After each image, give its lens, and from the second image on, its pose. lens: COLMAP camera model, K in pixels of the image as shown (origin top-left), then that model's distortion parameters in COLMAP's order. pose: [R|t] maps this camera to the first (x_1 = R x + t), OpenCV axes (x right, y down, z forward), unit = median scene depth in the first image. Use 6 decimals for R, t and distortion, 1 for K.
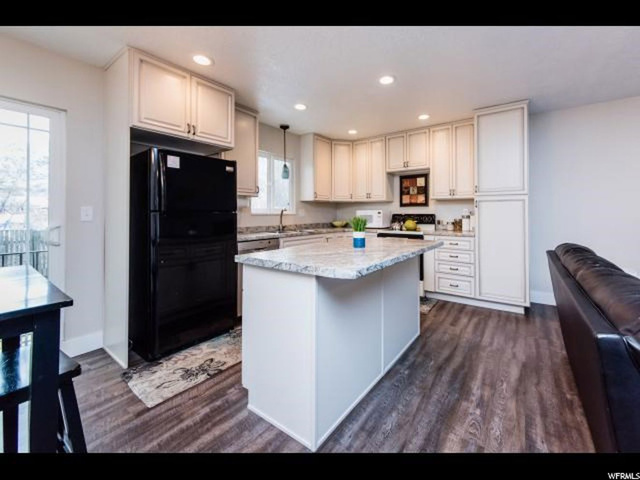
lens RADIAL K [[260.1, 0, 350.4], [0, 260.1, 211.2], [0, 0, 1]] dist [-0.000263, -0.000333]
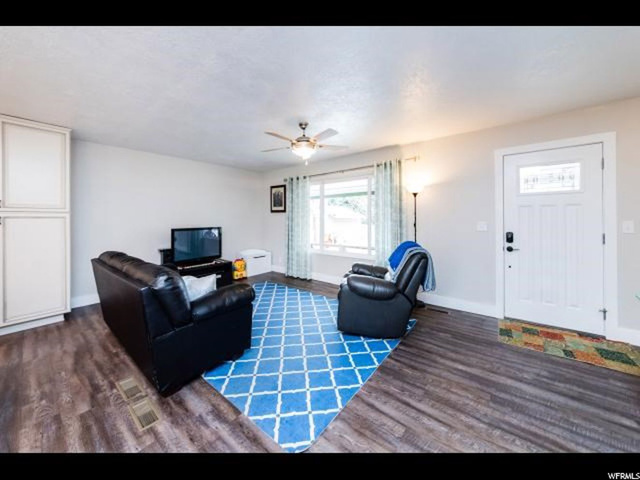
lens RADIAL K [[238.7, 0, 328.8], [0, 238.7, 215.5], [0, 0, 1]] dist [0.000051, 0.000223]
pose [[0.080388, 0.011014, 0.996703, -0.236272], [-0.002338, 0.999938, -0.010861, -0.039883], [-0.996761, -0.001457, 0.080409, -0.187304]]
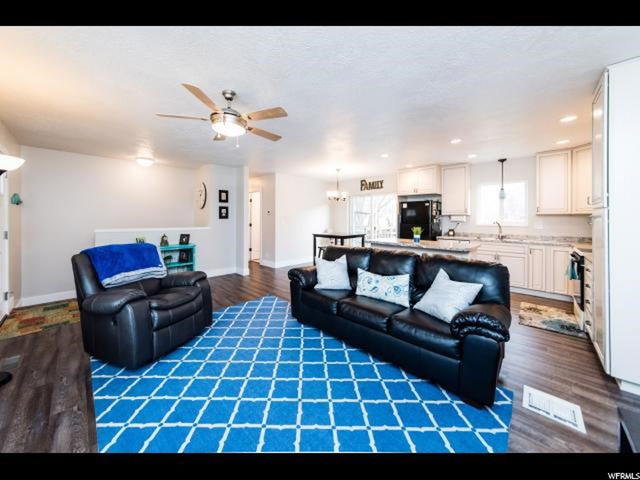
lens RADIAL K [[221.7, 0, 323.0], [0, 221.7, 217.3], [0, 0, 1]] dist [0.000668, 0.000105]
pose [[-0.137838, -0.001497, -0.990454, 1.123420], [0.005914, 0.999980, -0.002334, -0.037682], [0.990437, -0.006179, -0.137826, 0.280312]]
